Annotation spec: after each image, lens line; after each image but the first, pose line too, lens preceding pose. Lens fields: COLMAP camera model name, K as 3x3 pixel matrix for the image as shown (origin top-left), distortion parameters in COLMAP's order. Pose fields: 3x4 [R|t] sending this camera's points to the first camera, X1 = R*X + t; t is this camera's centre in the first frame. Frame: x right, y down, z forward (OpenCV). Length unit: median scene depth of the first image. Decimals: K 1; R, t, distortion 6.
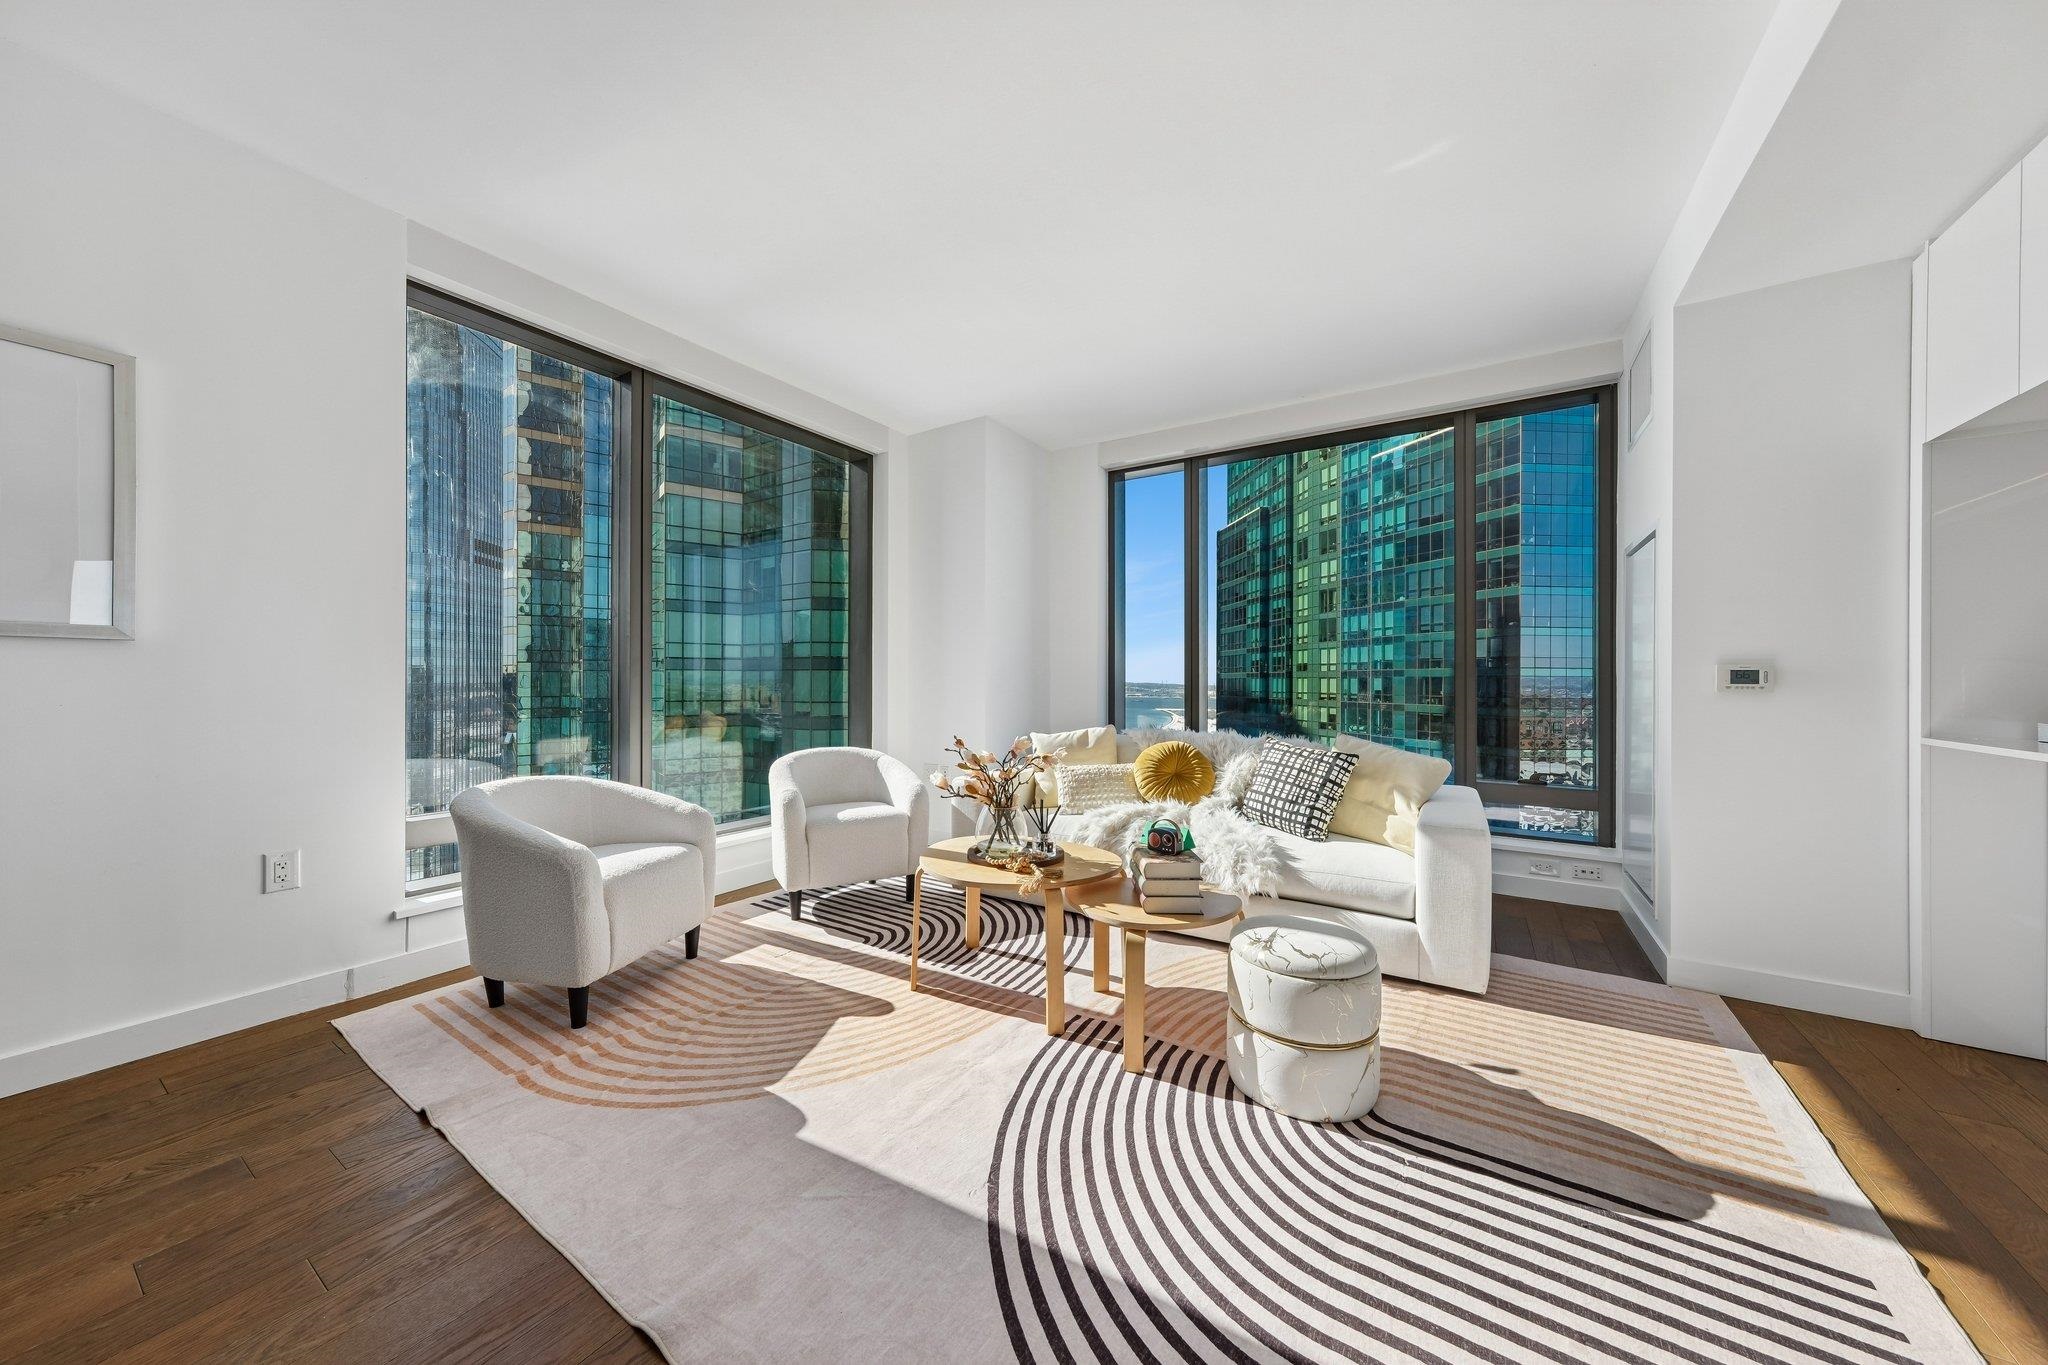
lens RADIAL K [[694.9, 0, 1024.4], [0, 694.9, 679.4], [0, 0, 1]] dist [-0.000398, 0.000968]
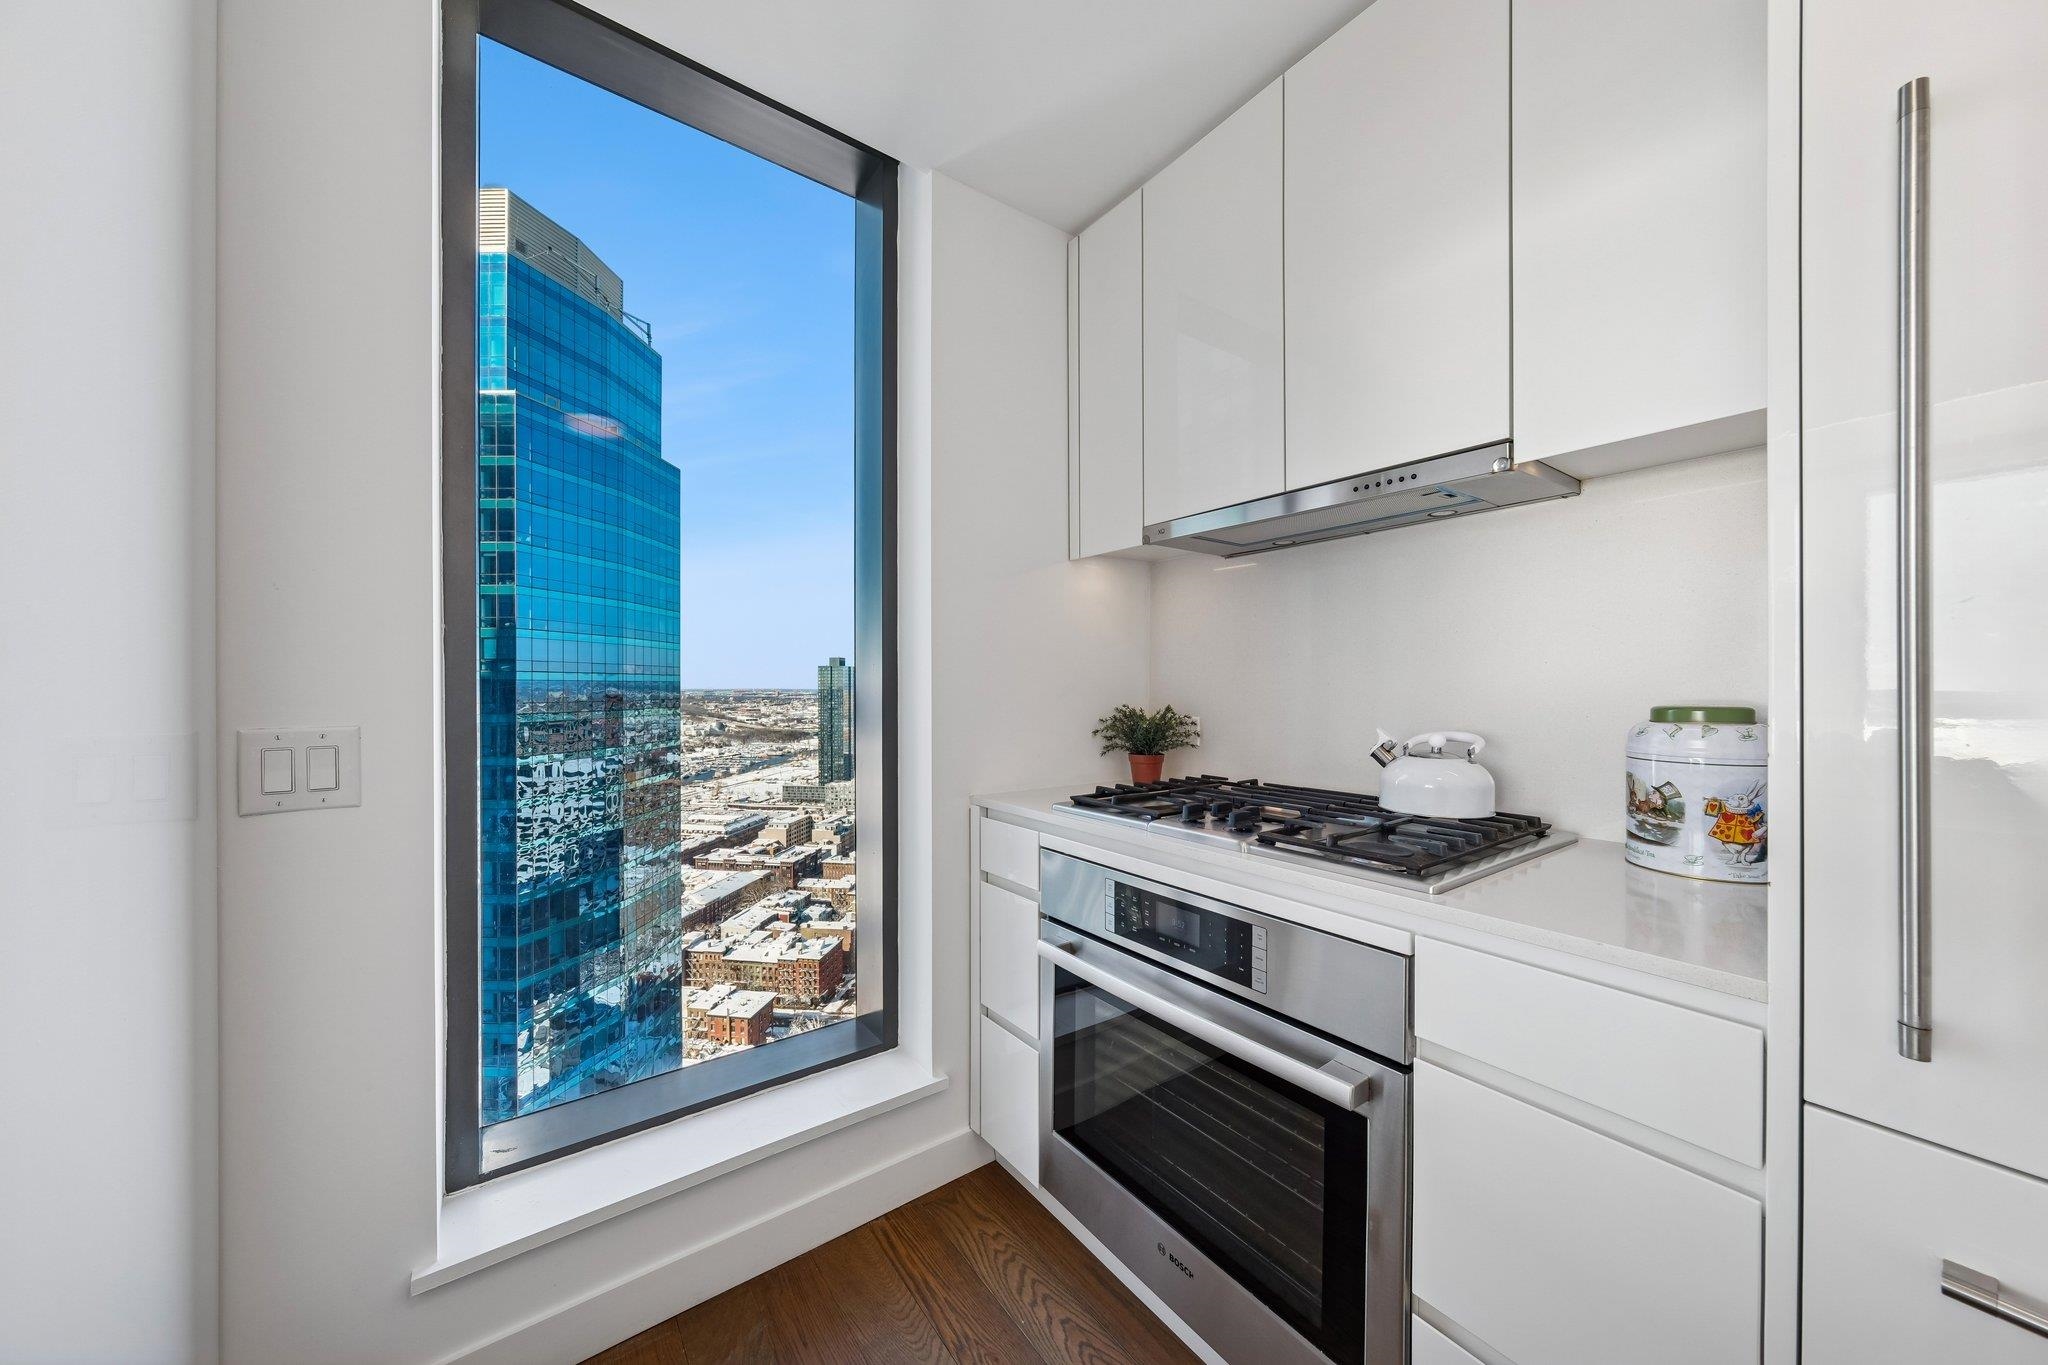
lens RADIAL K [[694.9, 0, 1015.8], [0, 694.9, 690.4], [0, 0, 1]] dist [-0.000398, 0.000968]
pose [[0.357359, -0.009941, 0.933914, 0.803264], [-0.001138, 0.999938, 0.011079, -0.021132], [-0.933966, -0.005022, 0.357325, 0.230356]]
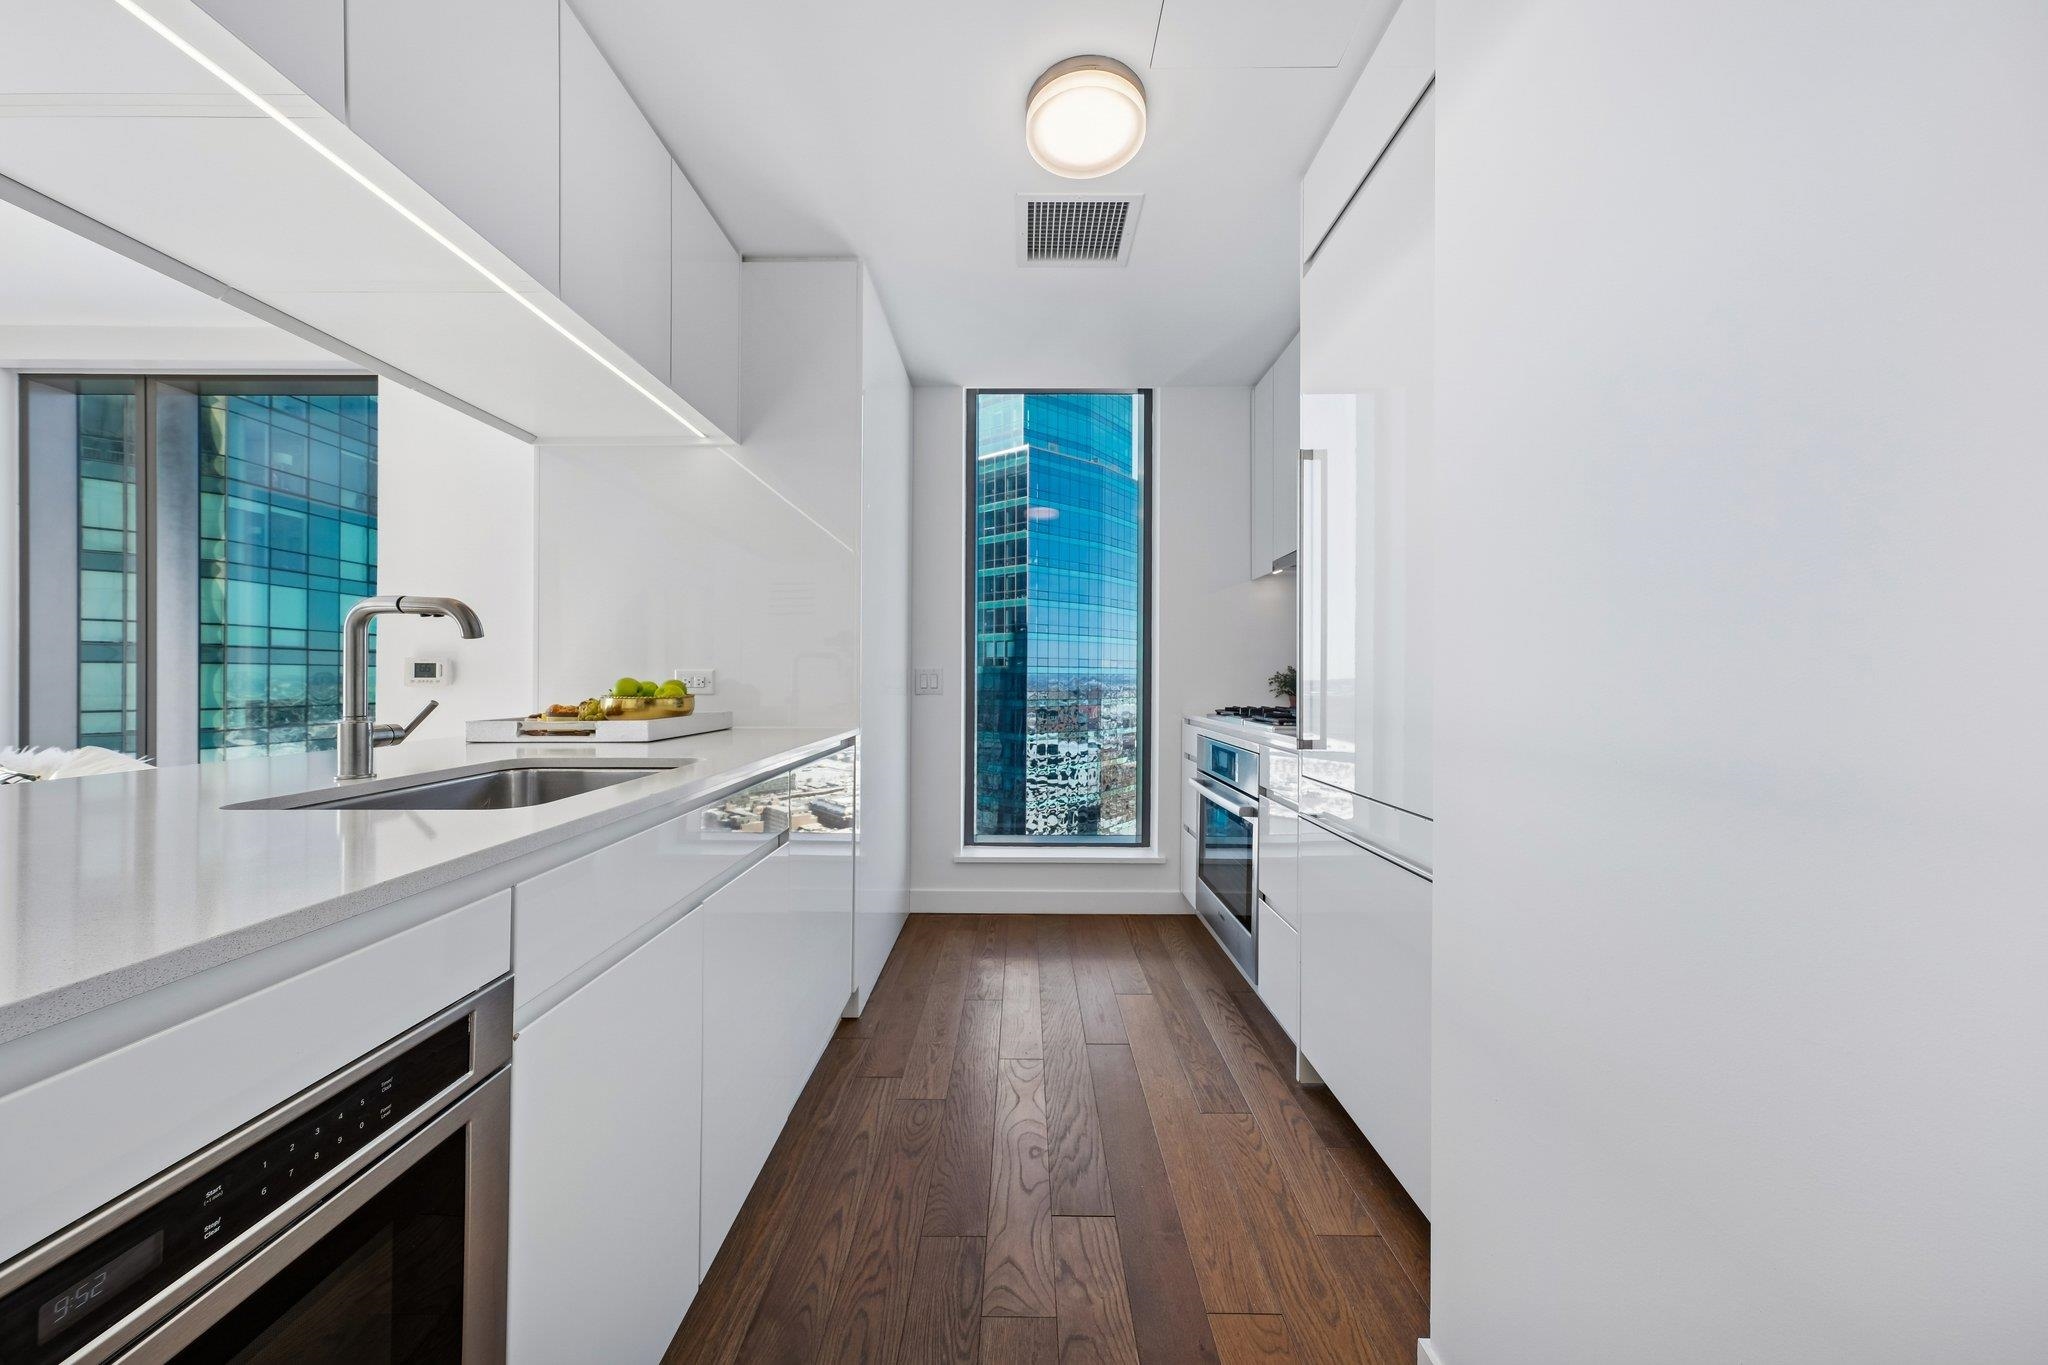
lens RADIAL K [[694.9, 0, 1020.9], [0, 694.9, 676.3], [0, 0, 1]] dist [-0.000398, 0.000968]
pose [[0.842035, 0.000118, 0.539423, 0.628819], [-0.000332, 1.000000, 0.000299, 0.002904], [-0.539423, -0.000431, 0.842035, -0.118775]]
